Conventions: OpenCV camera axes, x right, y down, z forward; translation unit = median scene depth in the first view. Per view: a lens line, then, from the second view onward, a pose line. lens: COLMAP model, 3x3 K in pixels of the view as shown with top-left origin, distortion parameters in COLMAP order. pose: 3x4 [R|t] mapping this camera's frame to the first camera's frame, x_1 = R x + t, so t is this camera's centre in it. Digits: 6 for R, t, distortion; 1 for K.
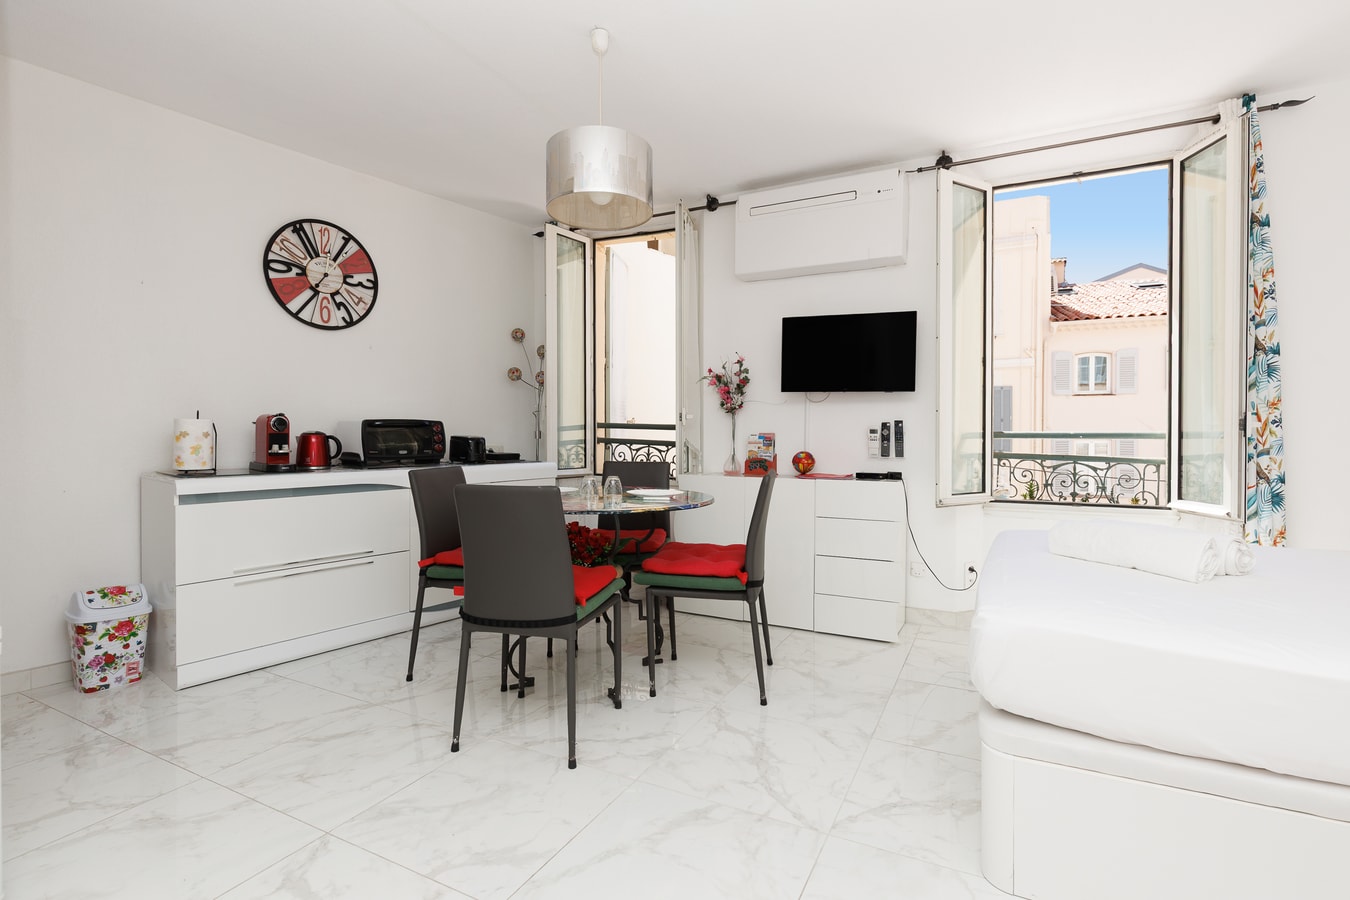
lens RADIAL K [[638.7, 0, 684.8], [0, 638.7, 442.1], [0, 0, 1]] dist [-0.000394, -0.001033]
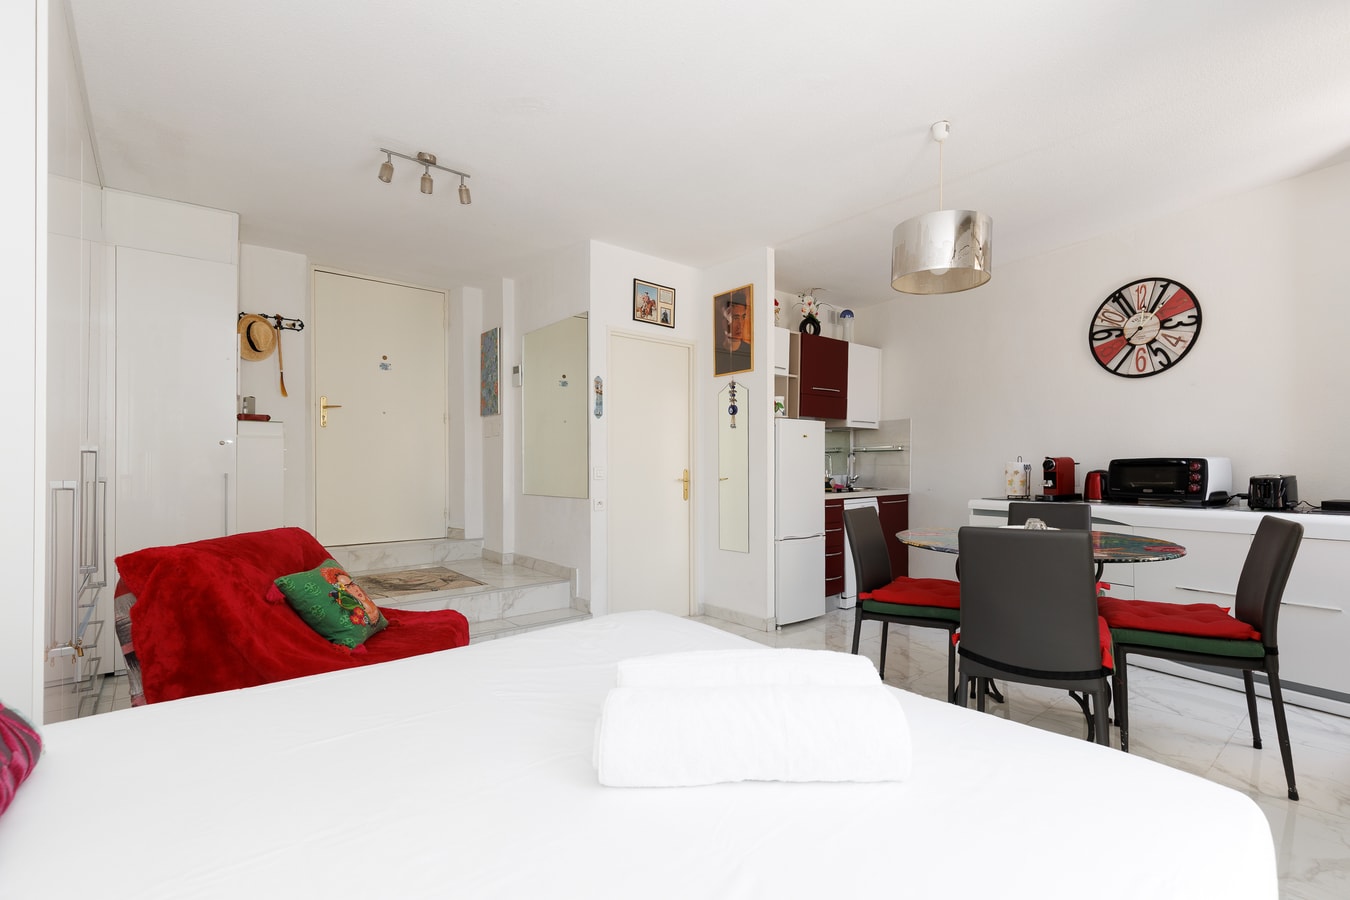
lens RADIAL K [[617.5, 0, 702.8], [0, 617.5, 469.1], [0, 0, 1]] dist [0.024918, -0.008965]
pose [[-0.372254, 0.003781, -0.928123, 0.742761], [-0.006240, 0.999959, 0.006576, -0.020621], [0.928110, 0.008239, -0.372215, 0.717621]]
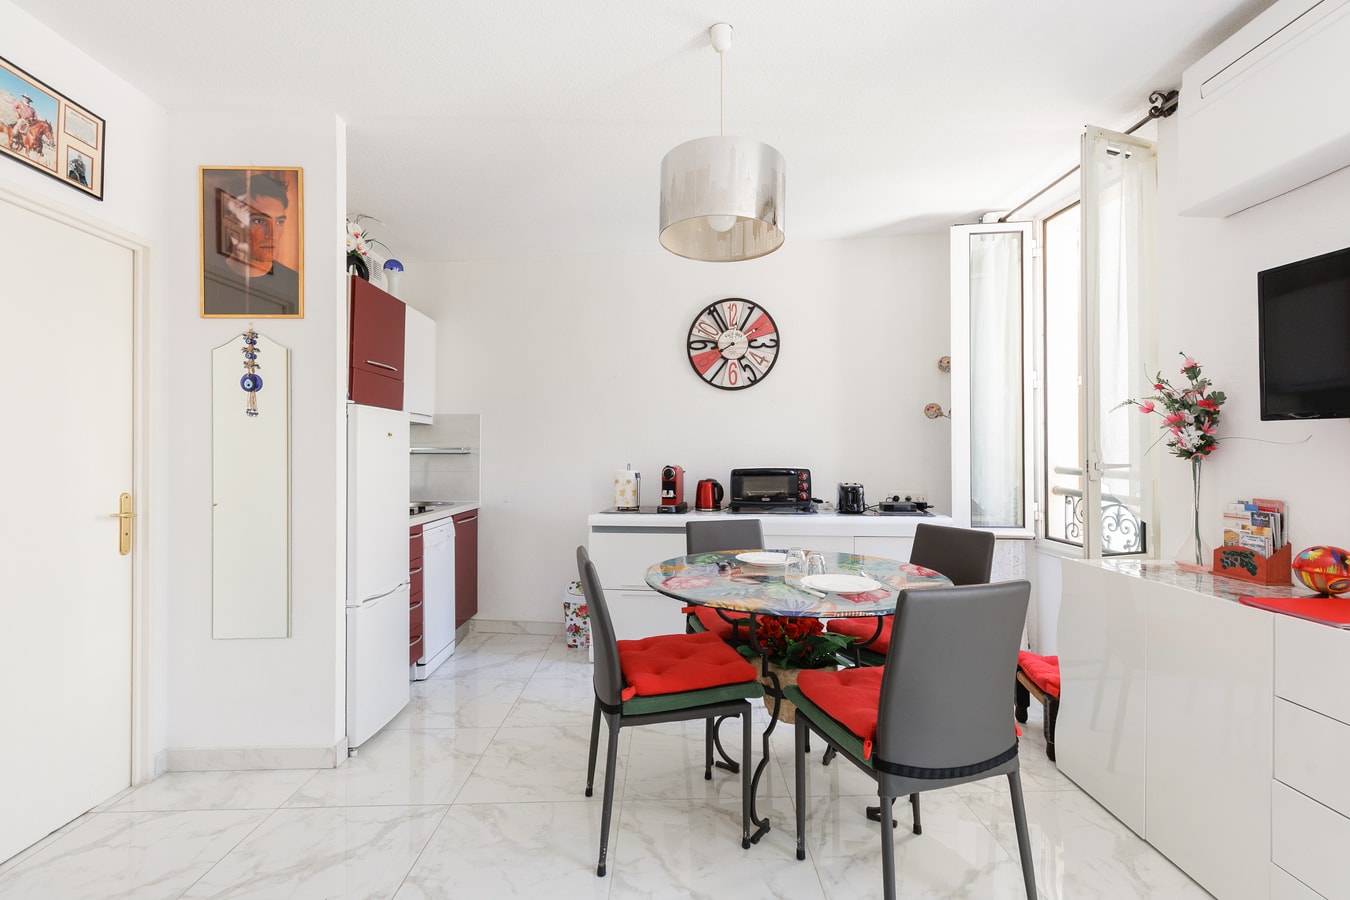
lens RADIAL K [[607.4, 0, 682.1], [0, 607.4, 453.6], [0, 0, 1]] dist [0.013865, -0.000850]
pose [[0.474369, -0.007692, -0.880292, 0.382794], [-0.005007, 0.999922, -0.011436, -0.048397], [0.880312, 0.009832, 0.474294, 0.400832]]
